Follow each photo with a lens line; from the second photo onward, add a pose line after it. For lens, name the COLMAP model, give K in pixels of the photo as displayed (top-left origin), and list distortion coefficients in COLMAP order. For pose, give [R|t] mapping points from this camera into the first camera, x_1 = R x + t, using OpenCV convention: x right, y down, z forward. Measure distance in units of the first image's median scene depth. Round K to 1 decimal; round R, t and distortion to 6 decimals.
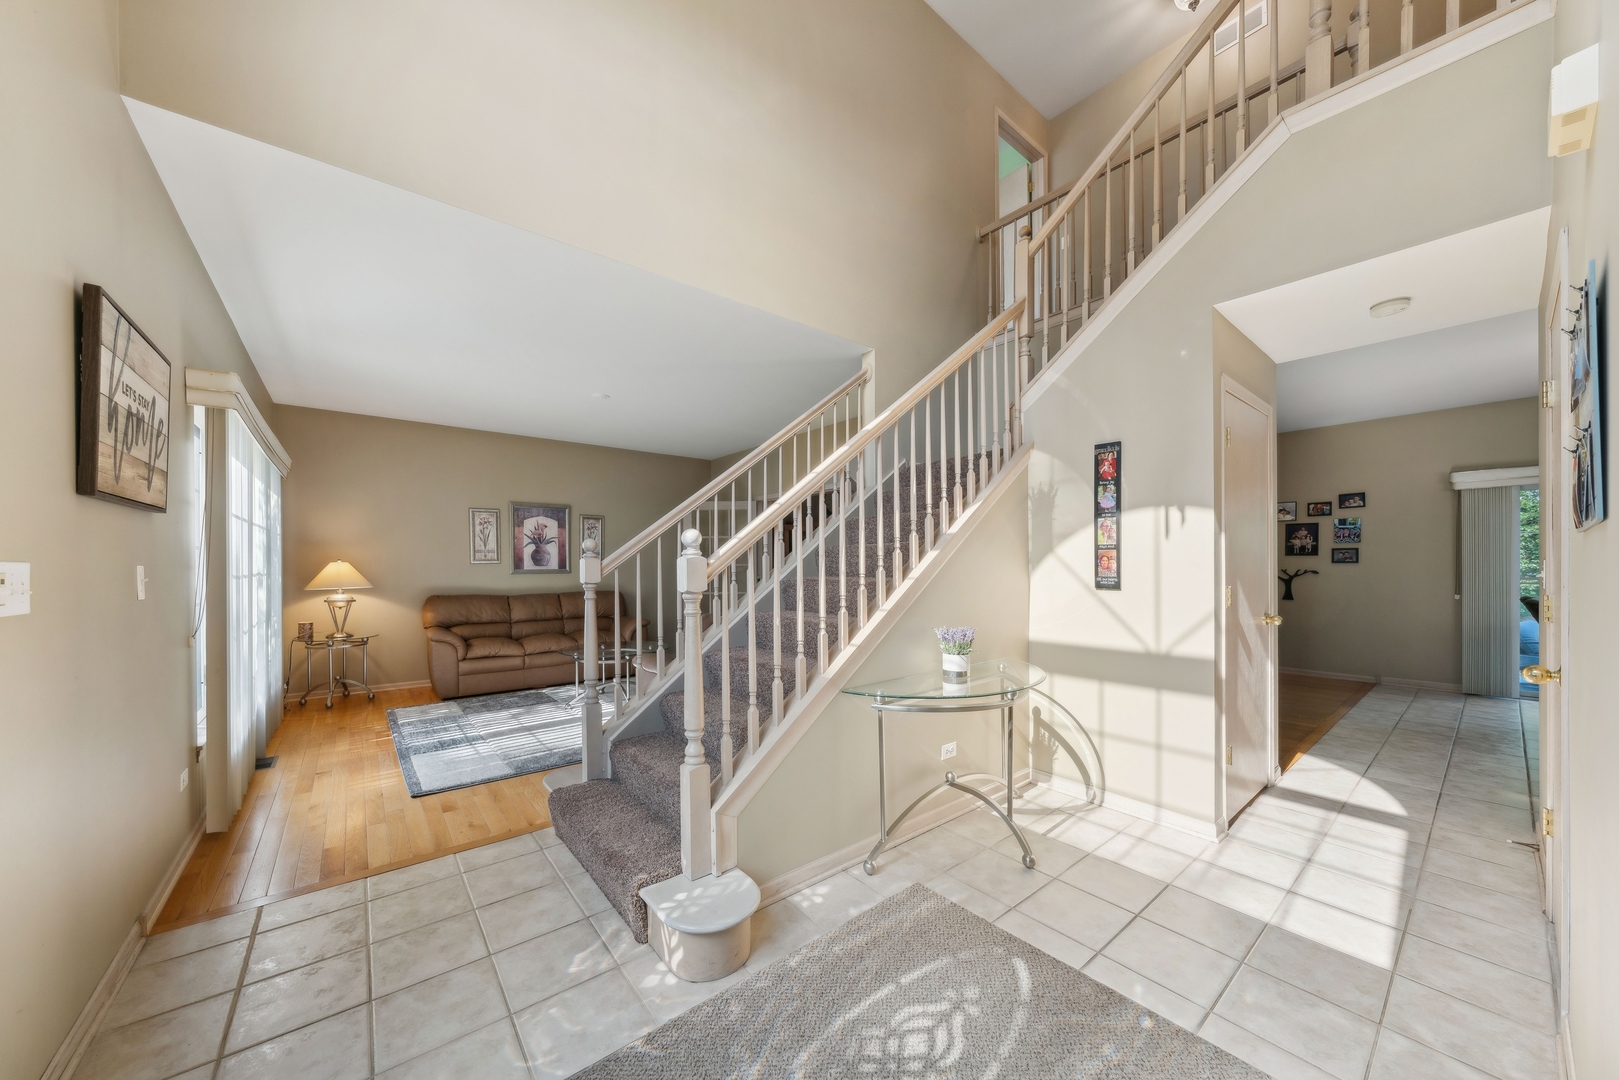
lens RADIAL K [[563.3, 0, 804.0], [0, 563.3, 564.6], [0, 0, 1]] dist [0.001480, -0.000042]
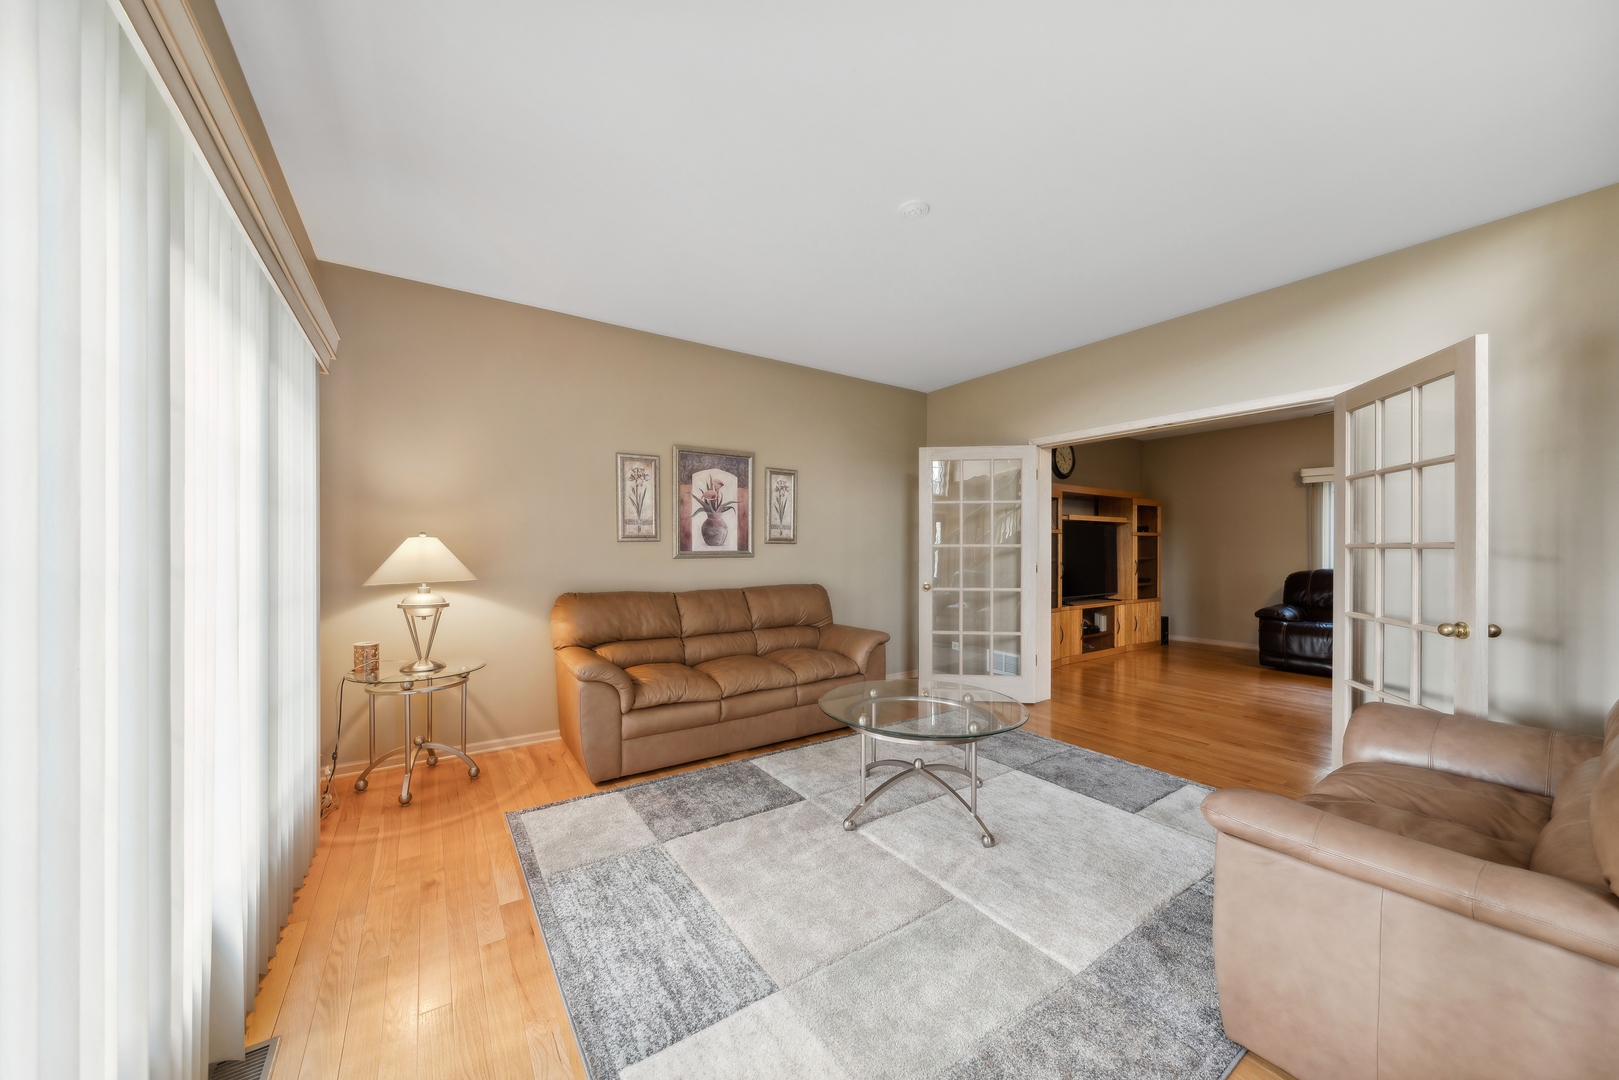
lens RADIAL K [[563.3, 0, 811.5], [0, 563.3, 546.3], [0, 0, 1]] dist [0.001480, -0.000042]
pose [[0.997224, 0.004824, -0.074298, -0.353764], [-0.004775, 0.999988, 0.000833, 0.002370], [0.074301, -0.000476, 0.997236, 0.418483]]
